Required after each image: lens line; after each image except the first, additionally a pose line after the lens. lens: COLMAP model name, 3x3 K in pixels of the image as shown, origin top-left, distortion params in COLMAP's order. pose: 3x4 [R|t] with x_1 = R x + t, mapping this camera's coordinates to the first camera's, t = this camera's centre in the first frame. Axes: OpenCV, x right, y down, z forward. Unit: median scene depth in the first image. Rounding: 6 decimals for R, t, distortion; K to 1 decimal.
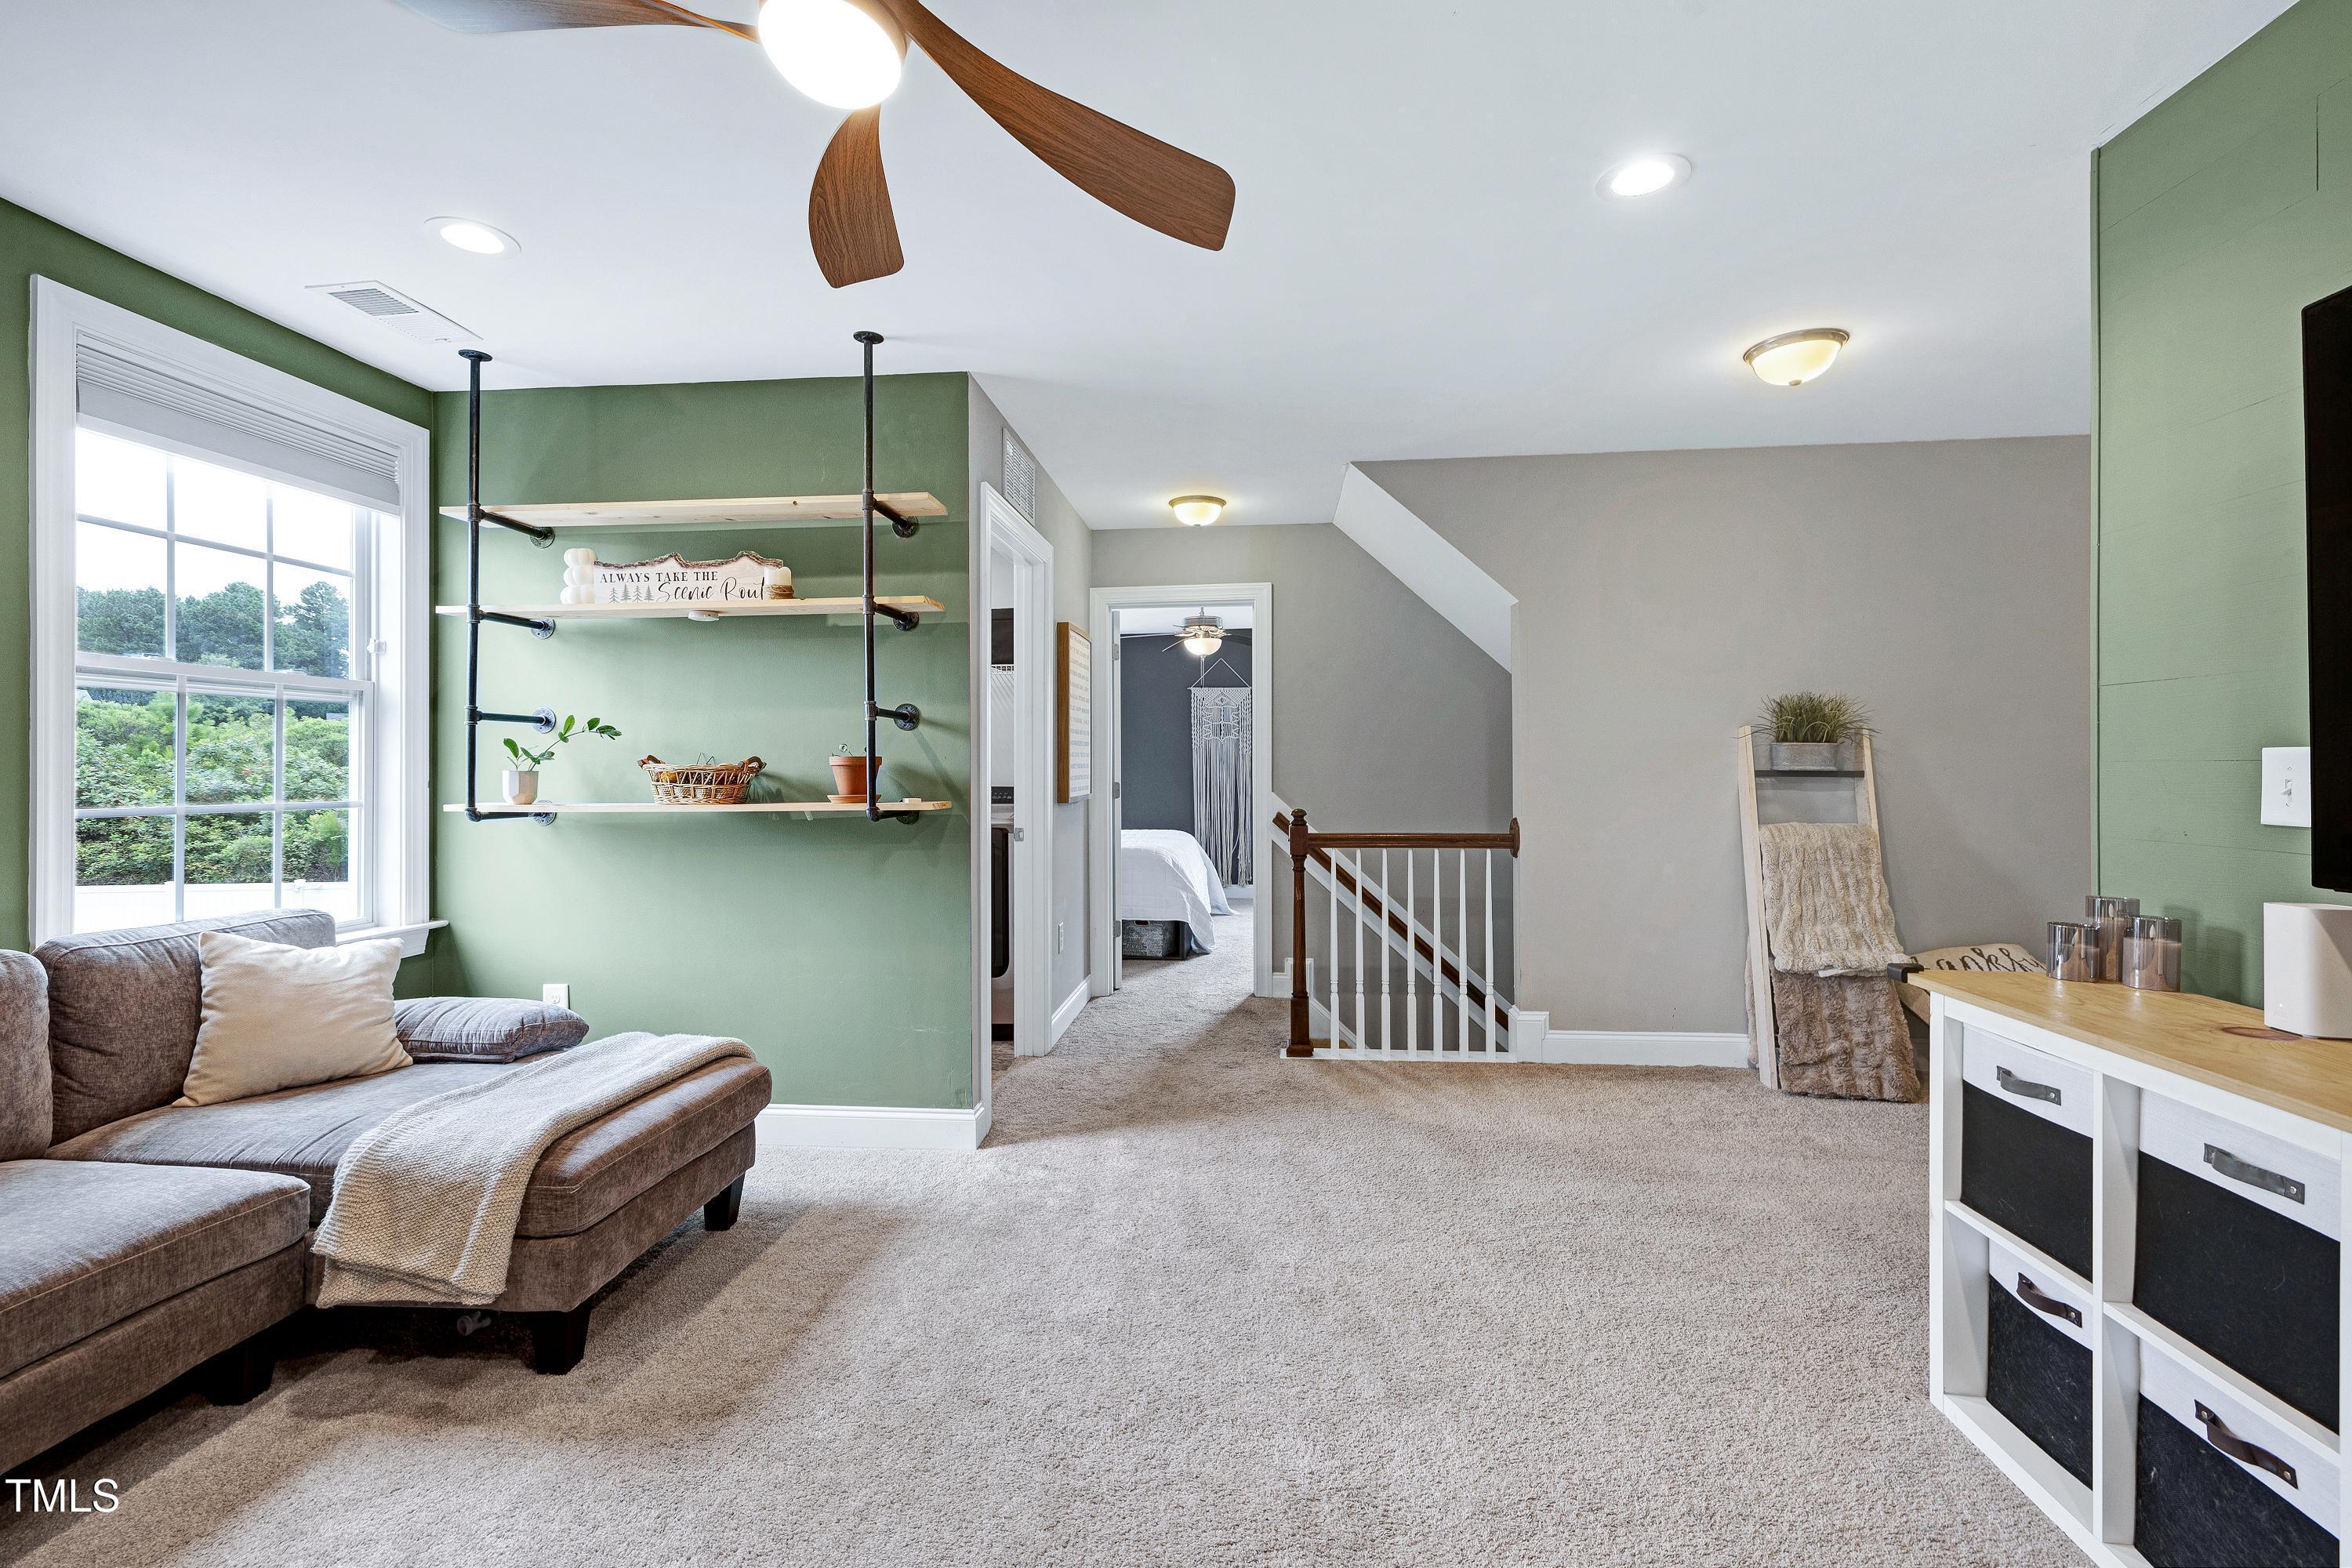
lens RADIAL K [[996.5, 0, 1179.2], [0, 996.5, 777.6], [0, 0, 1]] dist [-0.000084, -0.000524]
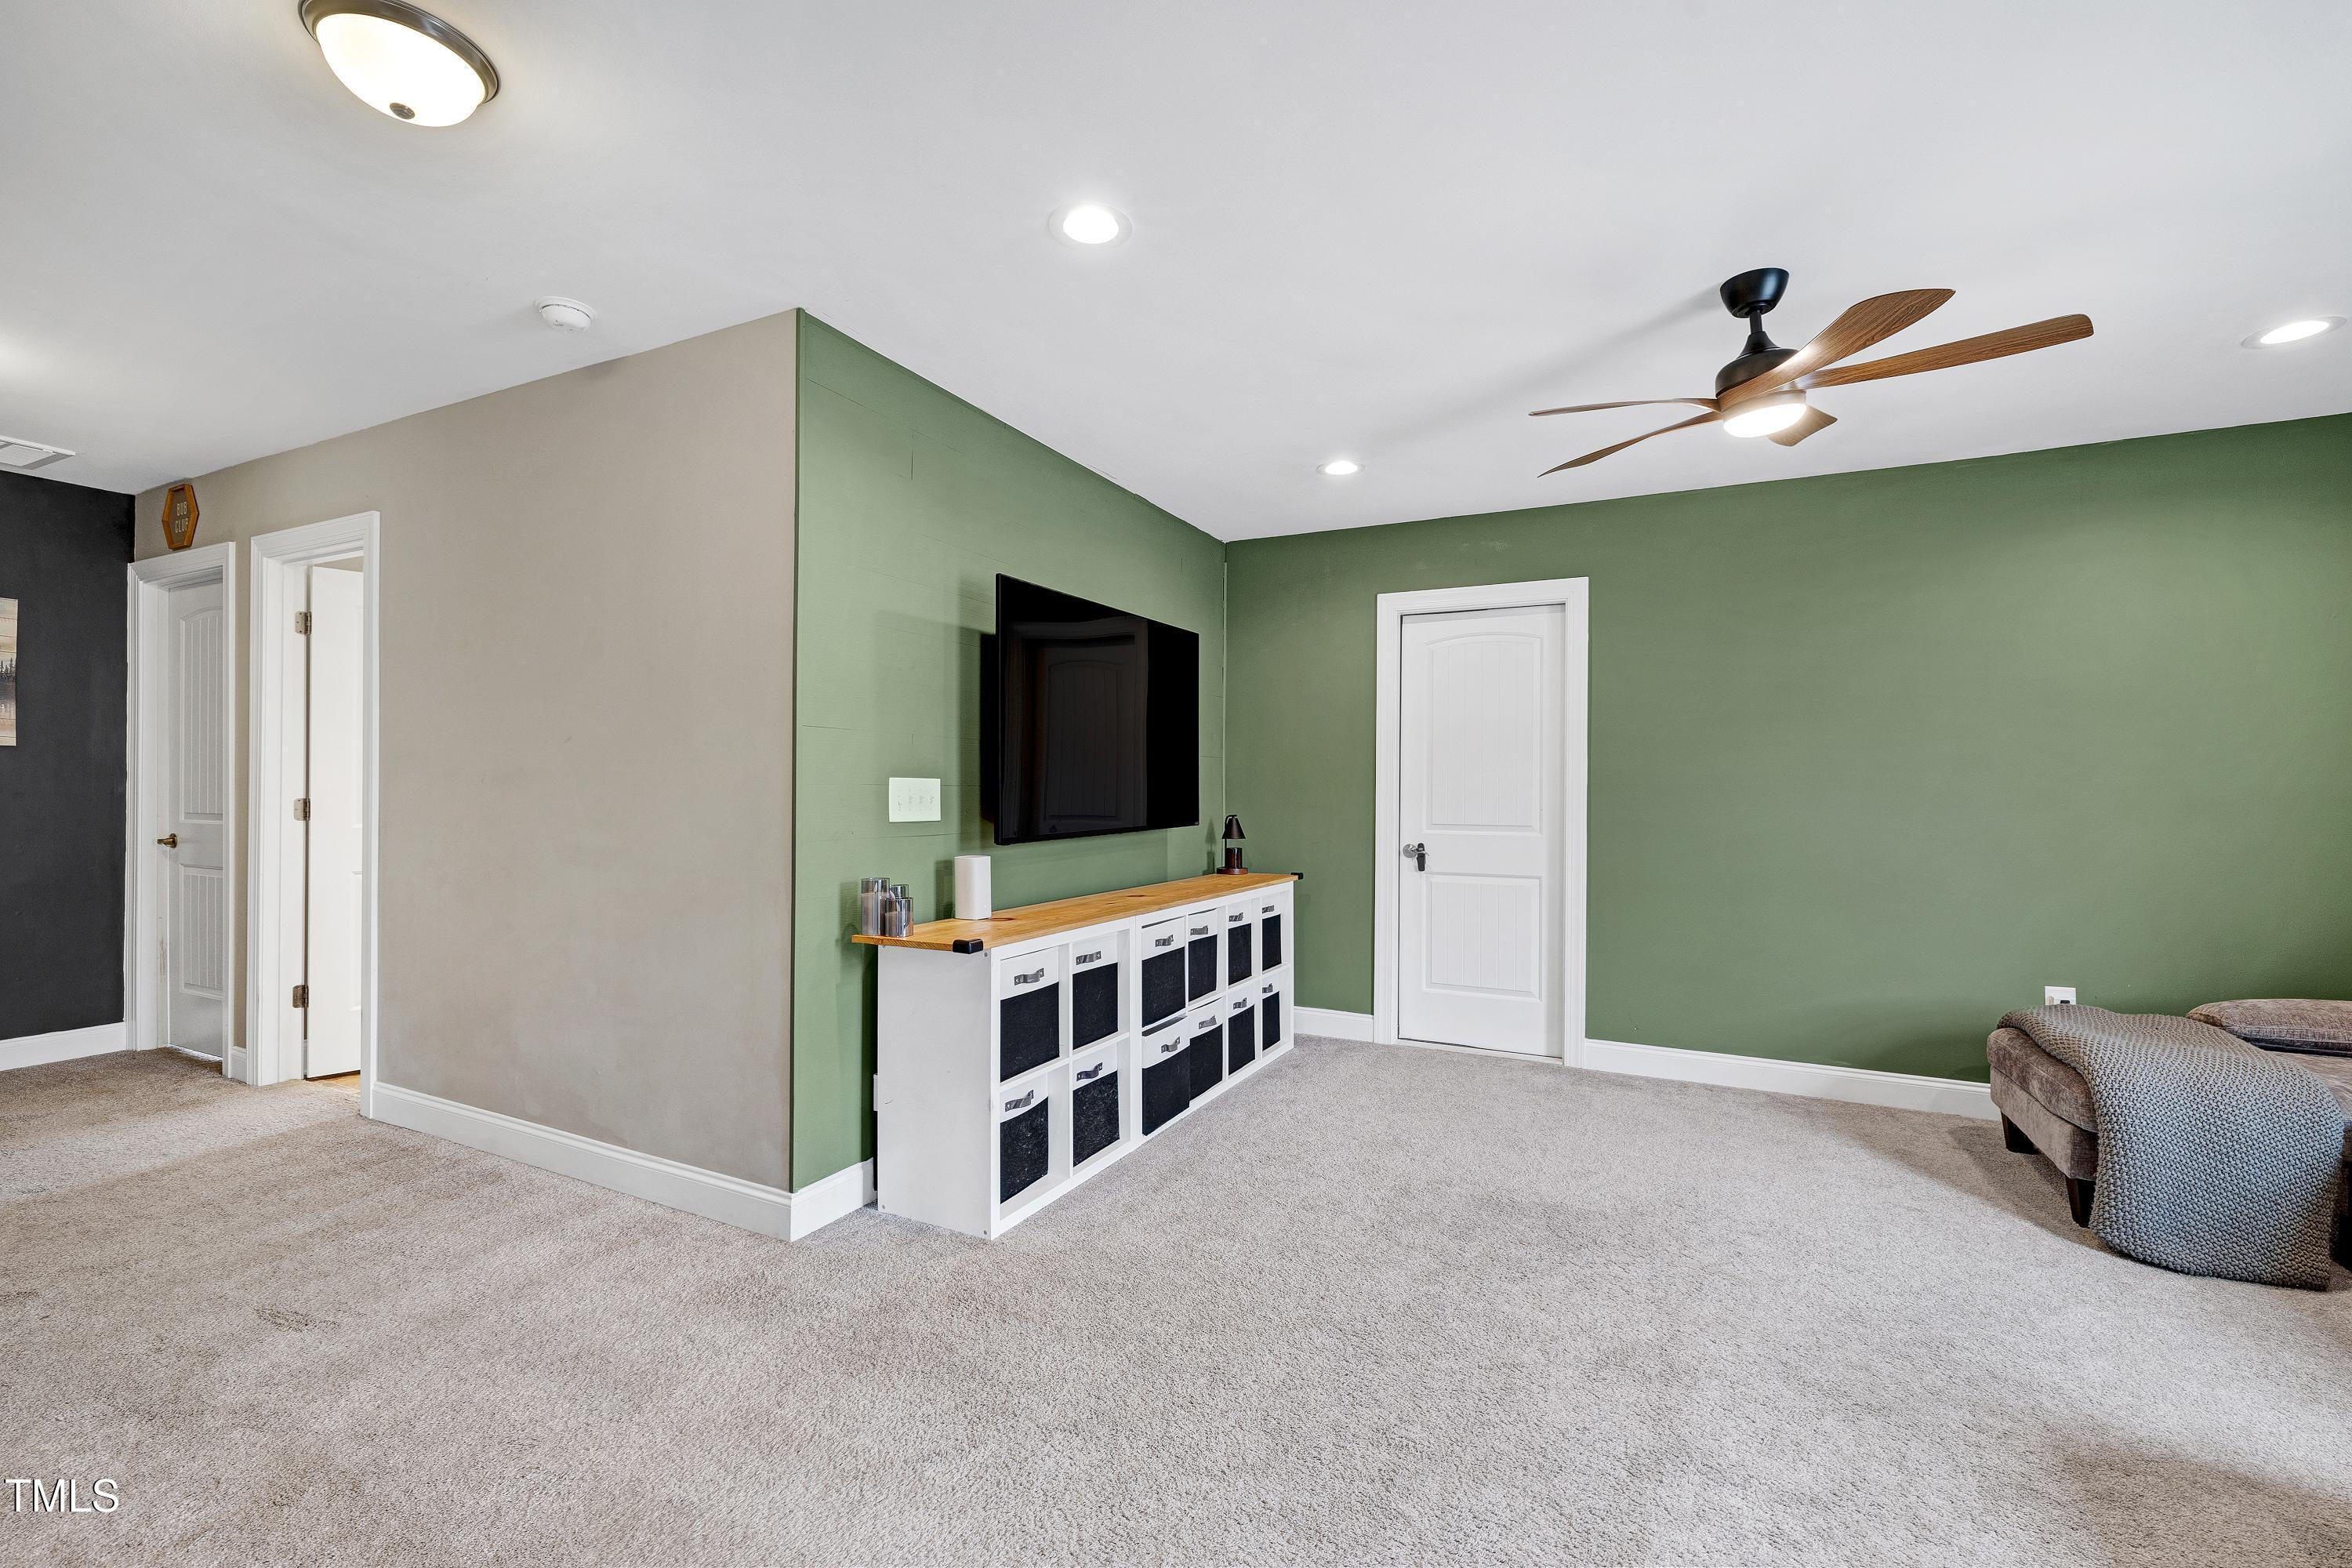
lens RADIAL K [[996.5, 0, 1179.2], [0, 996.5, 777.6], [0, 0, 1]] dist [-0.000084, -0.000524]
pose [[-0.928510, 0.003472, 0.371292, -0.014973], [0.002269, 0.999991, -0.003676, -0.020640], [-0.371301, -0.002571, -0.928509, 2.171555]]
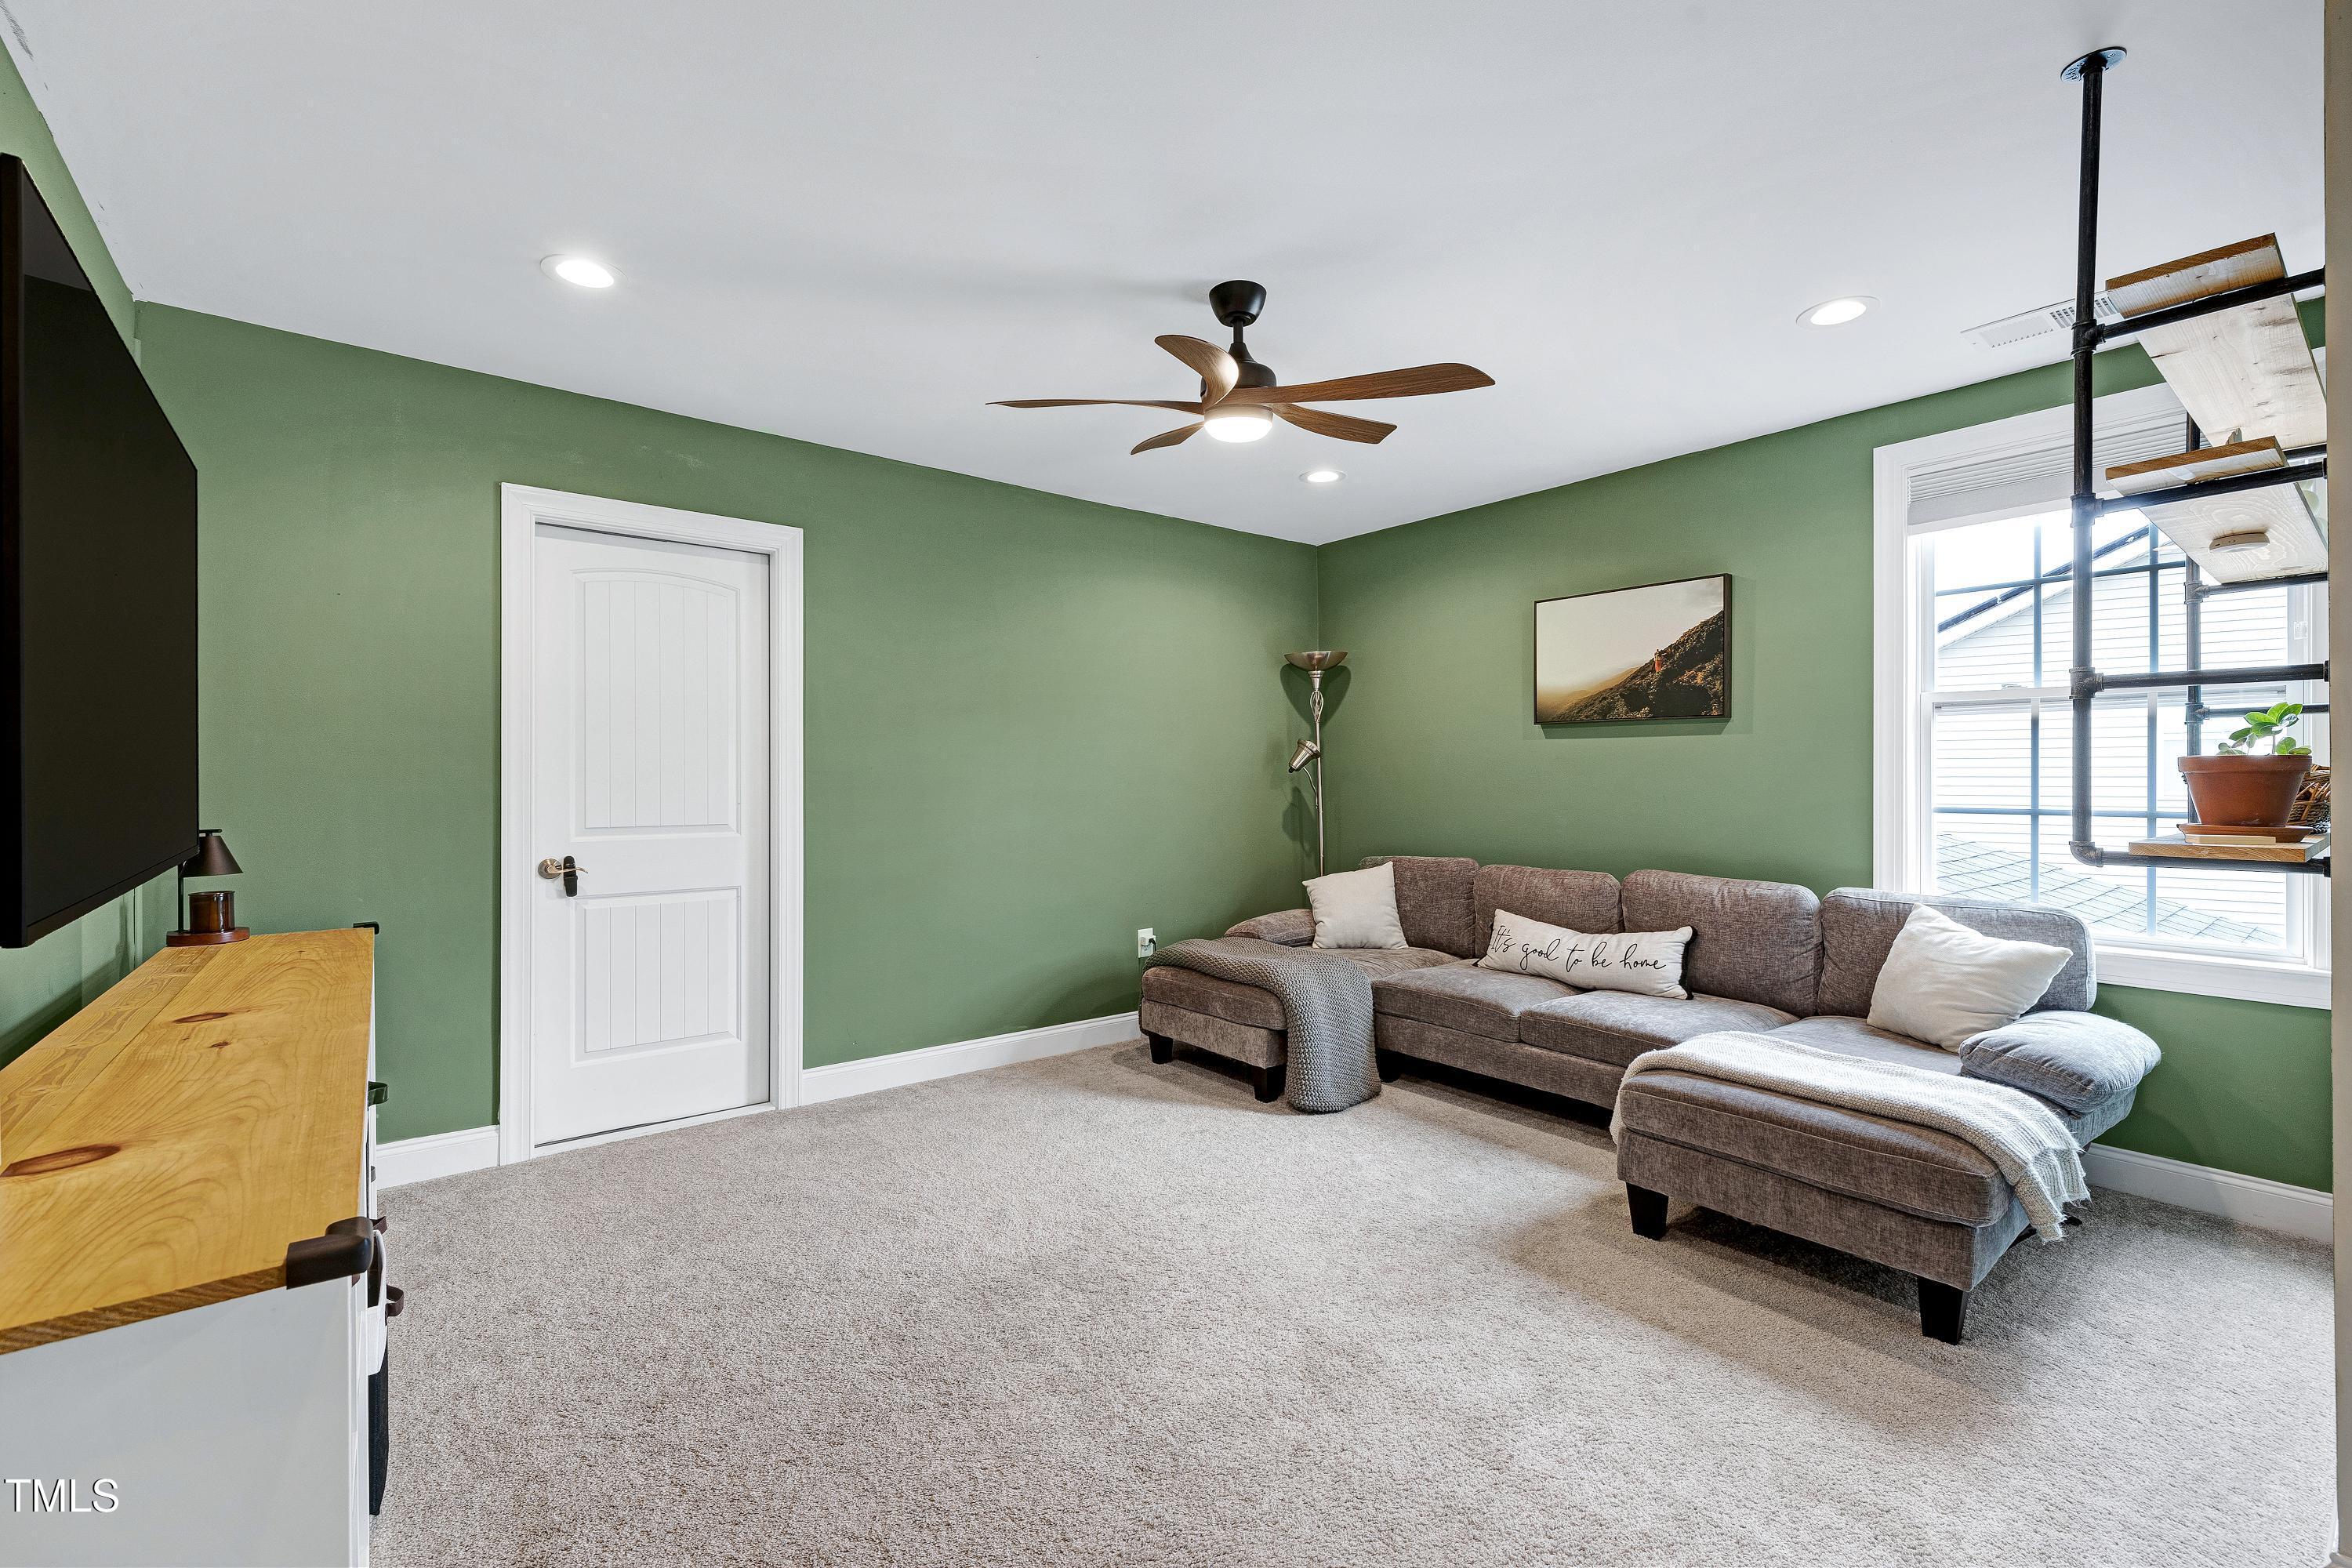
lens RADIAL K [[996.5, 0, 1179.2], [0, 996.5, 777.6], [0, 0, 1]] dist [-0.000084, -0.000524]
pose [[-0.727298, 0.003847, -0.686311, 0.770370], [-0.002920, 0.999958, 0.008699, -0.019950], [0.686316, 0.008330, -0.727256, 1.622946]]
